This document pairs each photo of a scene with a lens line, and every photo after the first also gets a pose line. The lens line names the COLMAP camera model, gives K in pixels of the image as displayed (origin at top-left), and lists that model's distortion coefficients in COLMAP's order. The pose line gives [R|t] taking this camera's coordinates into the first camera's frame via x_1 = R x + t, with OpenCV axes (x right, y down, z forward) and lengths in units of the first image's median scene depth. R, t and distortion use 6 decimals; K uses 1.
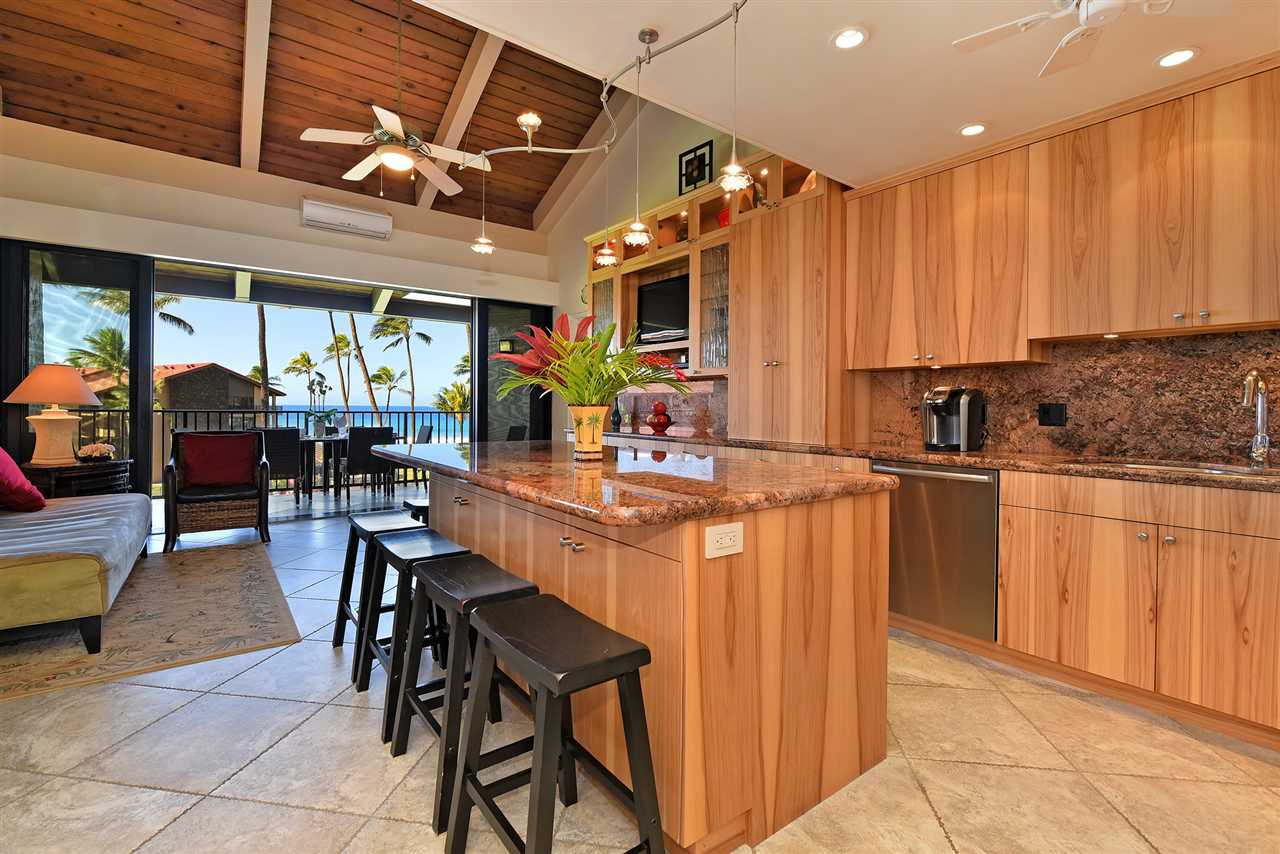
lens RADIAL K [[585.6, 0, 679.8], [0, 585.6, 414.8], [0, 0, 1]] dist [-0.001130, -0.001034]
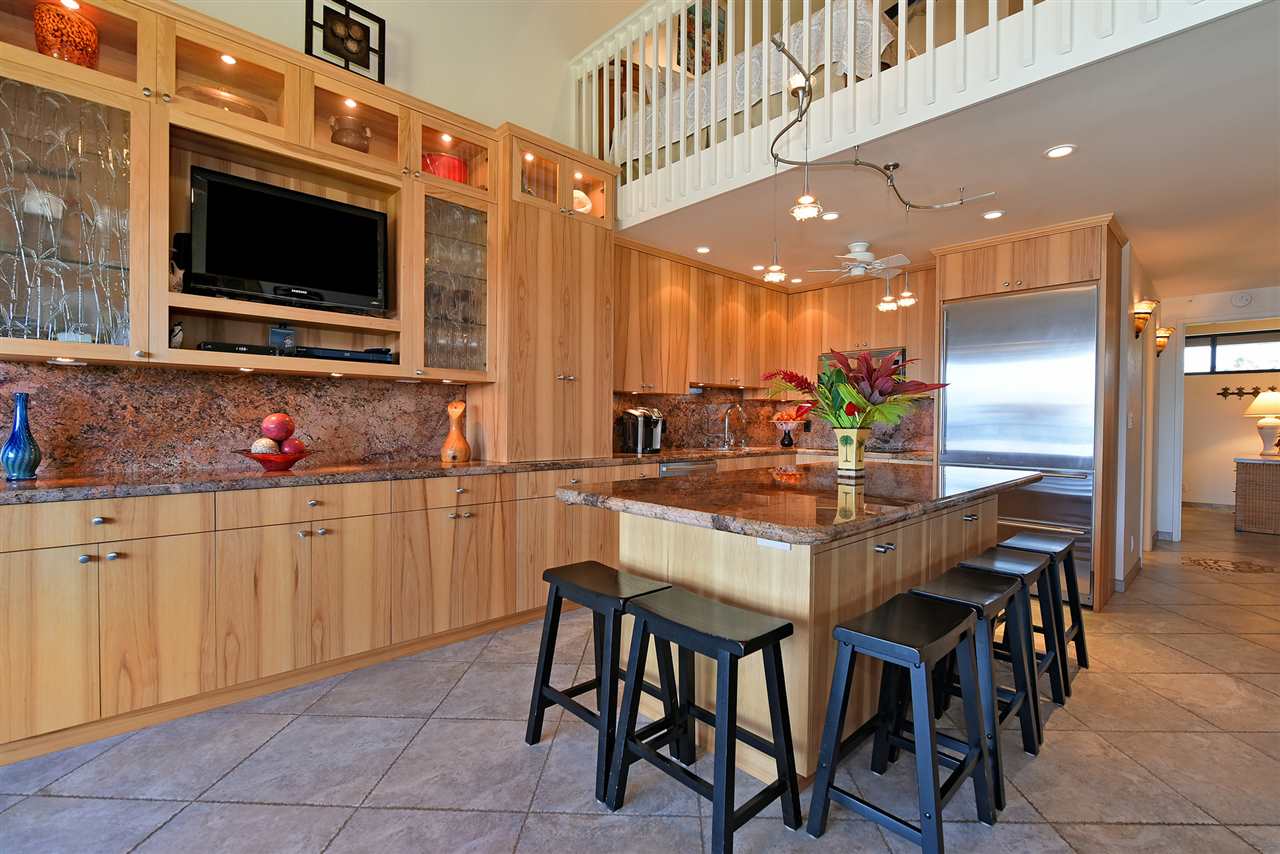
lens RADIAL K [[571.6, 0, 598.8], [0, 571.6, 434.2], [0, 0, 1]] dist [-0.003198, -0.000595]
pose [[-0.037662, -0.030977, 0.998810, -0.691733], [0.003747, 0.999508, 0.031140, -0.022306], [-0.999283, 0.004916, -0.037528, 0.880843]]
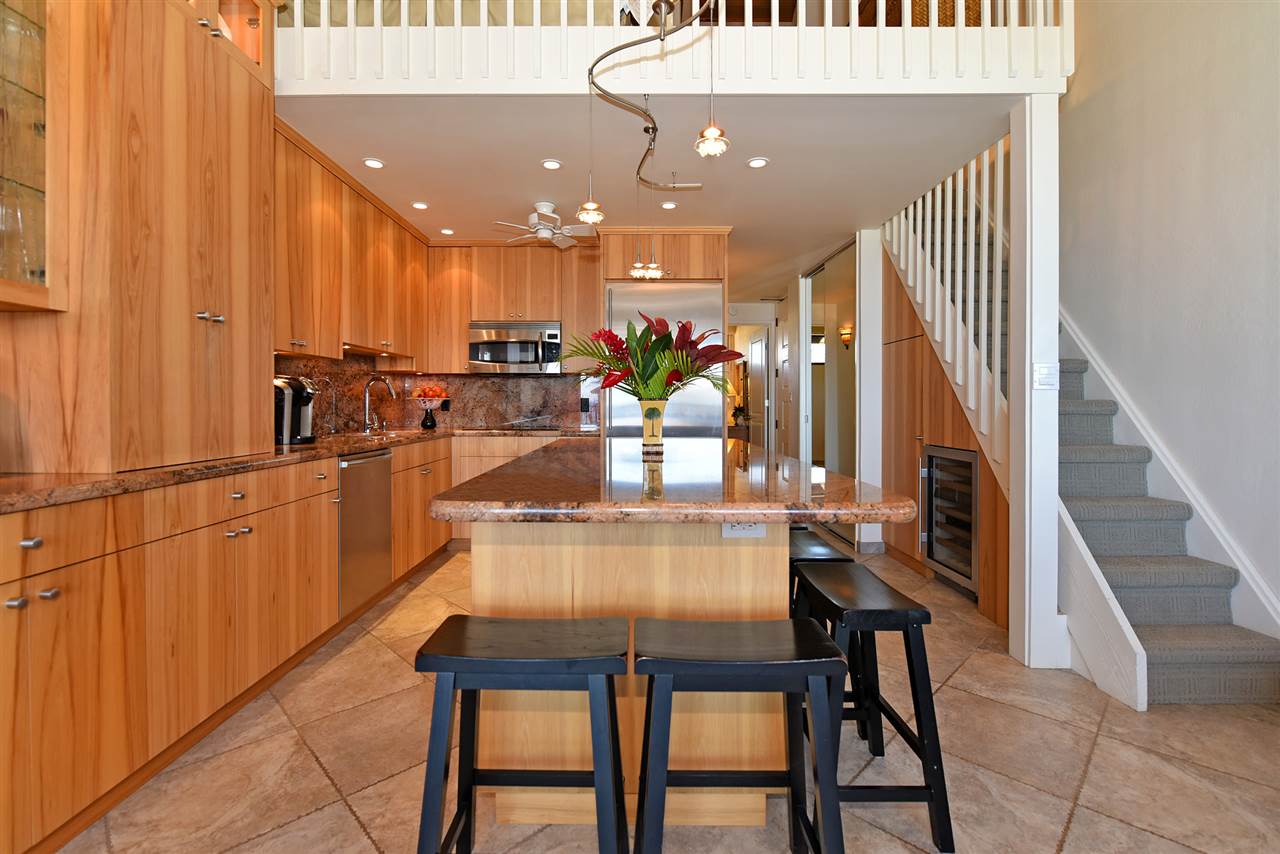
lens RADIAL K [[624.8, 0, 659.3], [0, 624.8, 408.8], [0, 0, 1]] dist [-0.013164, -0.000357]
pose [[-0.783797, -0.010392, 0.620930, -0.468147], [0.002694, 0.999794, 0.020133, -0.011531], [-0.621011, 0.017453, -0.783607, 1.073903]]
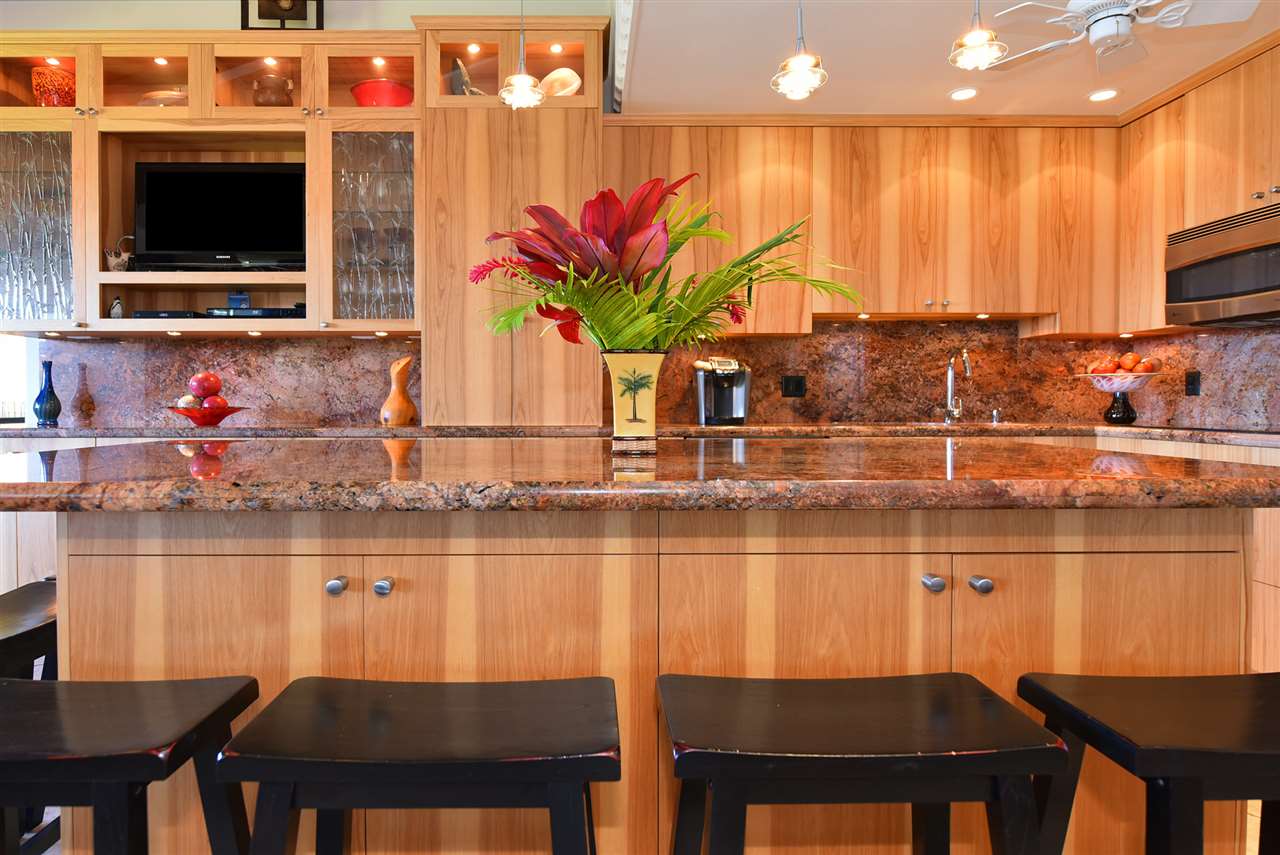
lens RADIAL K [[654.1, 0, 590.7], [0, 654.1, 411.8], [0, 0, 1]] dist [-0.001081, -0.000285]
pose [[0.628439, -0.019759, 0.777608, -0.364178], [0.016263, 0.999793, 0.012262, 0.017544], [-0.777689, 0.004940, 0.628630, 0.366092]]
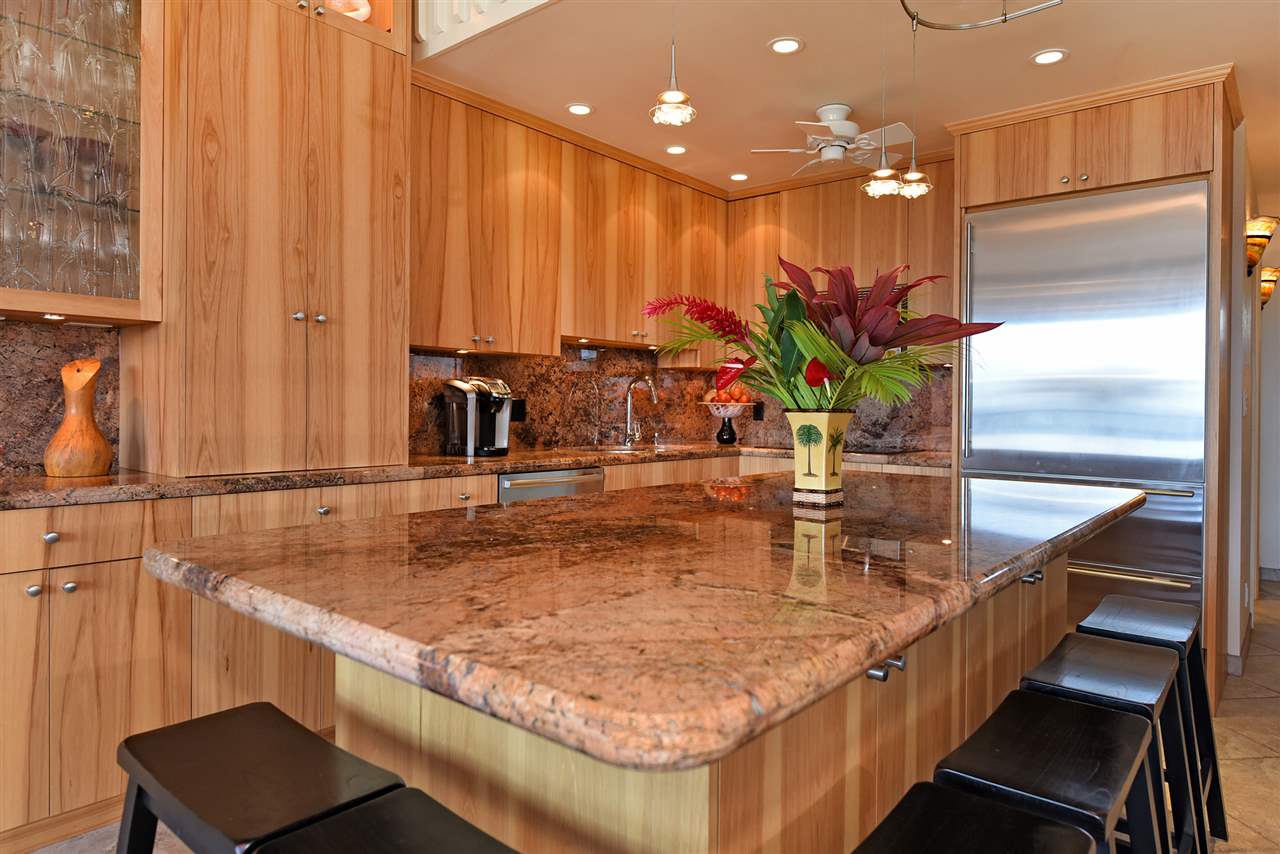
lens RADIAL K [[815.5, 0, 566.7], [0, 815.5, 411.7], [0, 0, 1]] dist [-0.000721, 0.000976]
pose [[-0.142008, -0.015729, 0.989741, -0.514119], [-0.000559, 0.999875, 0.015810, -0.015019], [-0.989865, 0.001692, -0.141999, 0.787416]]
